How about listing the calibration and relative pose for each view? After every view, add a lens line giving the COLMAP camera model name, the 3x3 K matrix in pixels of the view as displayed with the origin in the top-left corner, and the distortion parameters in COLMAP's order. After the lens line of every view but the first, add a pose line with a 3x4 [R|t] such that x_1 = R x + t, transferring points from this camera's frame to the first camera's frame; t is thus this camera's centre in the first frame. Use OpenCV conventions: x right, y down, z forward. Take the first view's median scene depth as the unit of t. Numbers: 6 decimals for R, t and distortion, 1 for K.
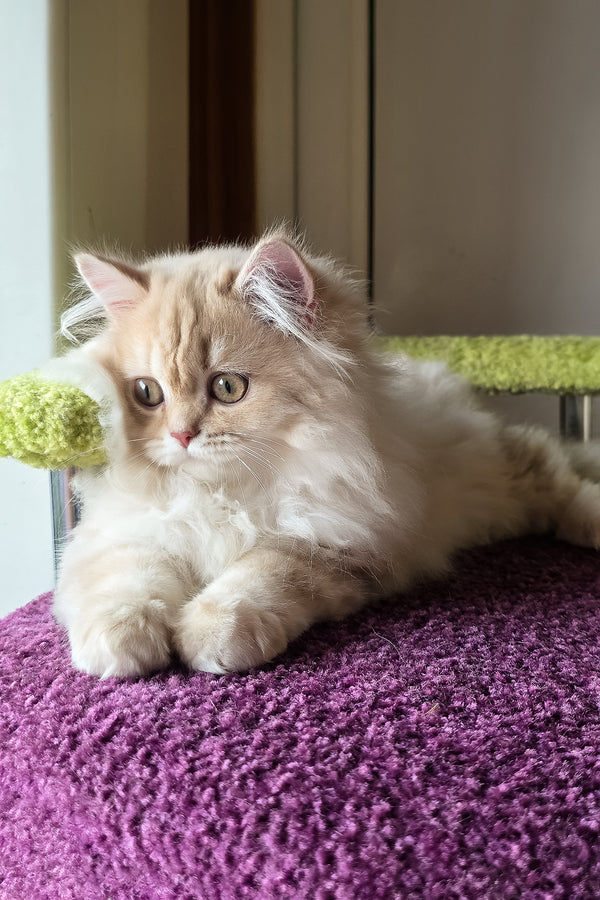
lens RADIAL K [[989.3, 0, 300.0], [0, 989.3, 450.0], [0, 0, 1]] dist [0.025262, -0.046883]
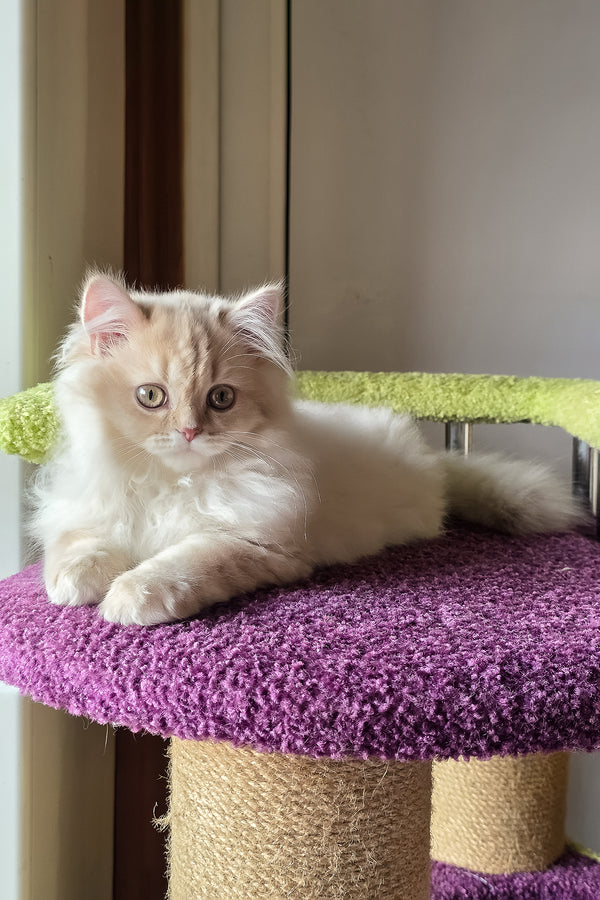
lens RADIAL K [[979.2, 0, 300.7], [0, 979.2, 485.9], [0, 0, 1]] dist [0.056684, -0.021829]
pose [[0.995907, 0.008638, 0.089967, -0.050162], [-0.008719, 0.999962, 0.000506, 0.068166], [-0.089959, -0.001288, 0.995945, -0.505202]]
